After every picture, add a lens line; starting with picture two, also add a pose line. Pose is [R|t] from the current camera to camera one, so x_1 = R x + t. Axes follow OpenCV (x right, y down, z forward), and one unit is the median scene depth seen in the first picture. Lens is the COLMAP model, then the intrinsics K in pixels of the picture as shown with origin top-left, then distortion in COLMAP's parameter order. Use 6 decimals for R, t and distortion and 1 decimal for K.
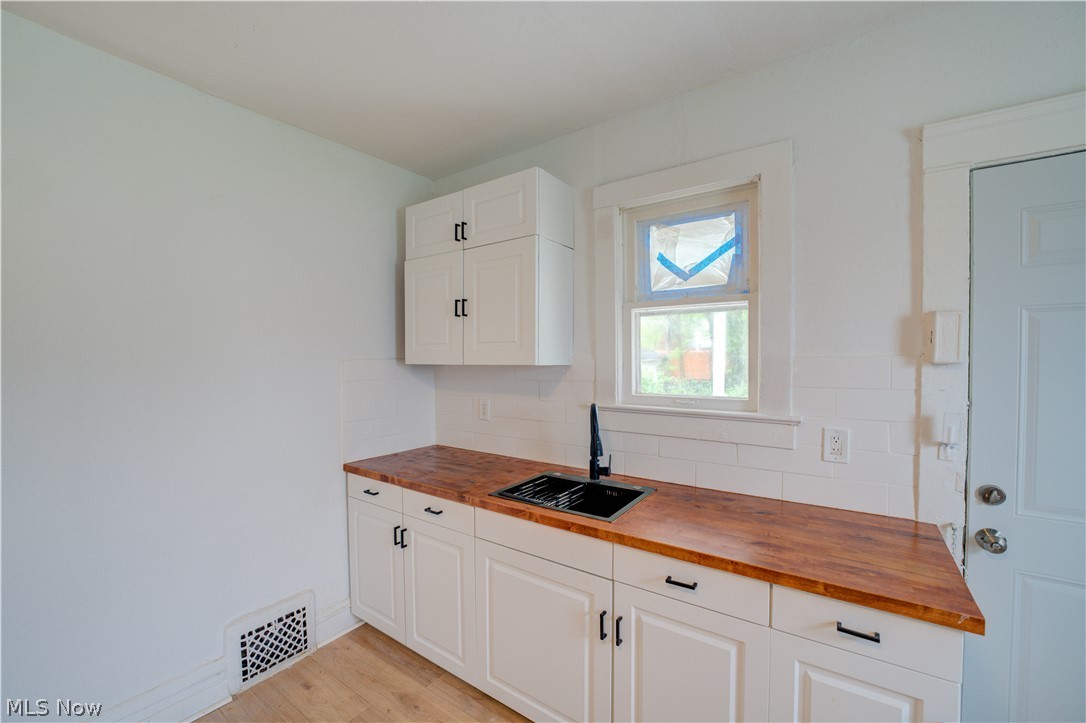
lens RADIAL K [[437.9, 0, 540.9], [0, 437.9, 364.3], [0, 0, 1]] dist [-0.028182, 0.004264]
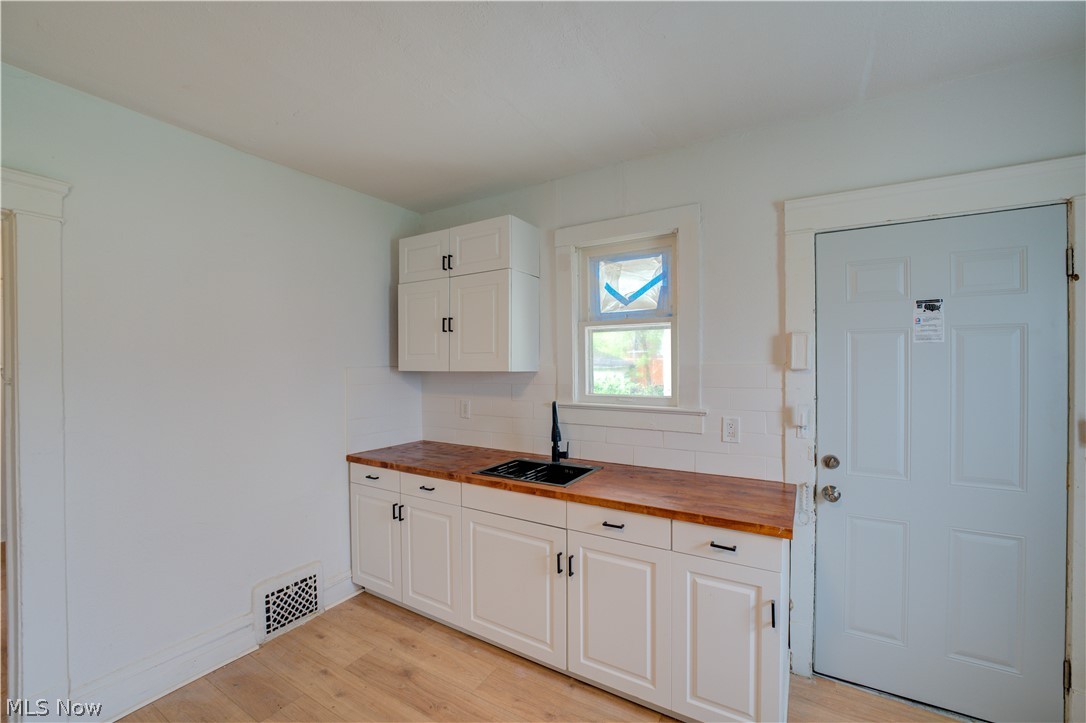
lens RADIAL K [[437.9, 0, 540.9], [0, 437.9, 364.3], [0, 0, 1]] dist [-0.028182, 0.004264]
pose [[0.997848, -0.000792, 0.065564, -0.003048], [0.001870, 0.999864, -0.016372, 0.002104], [-0.065542, 0.016460, 0.997714, -0.274656]]
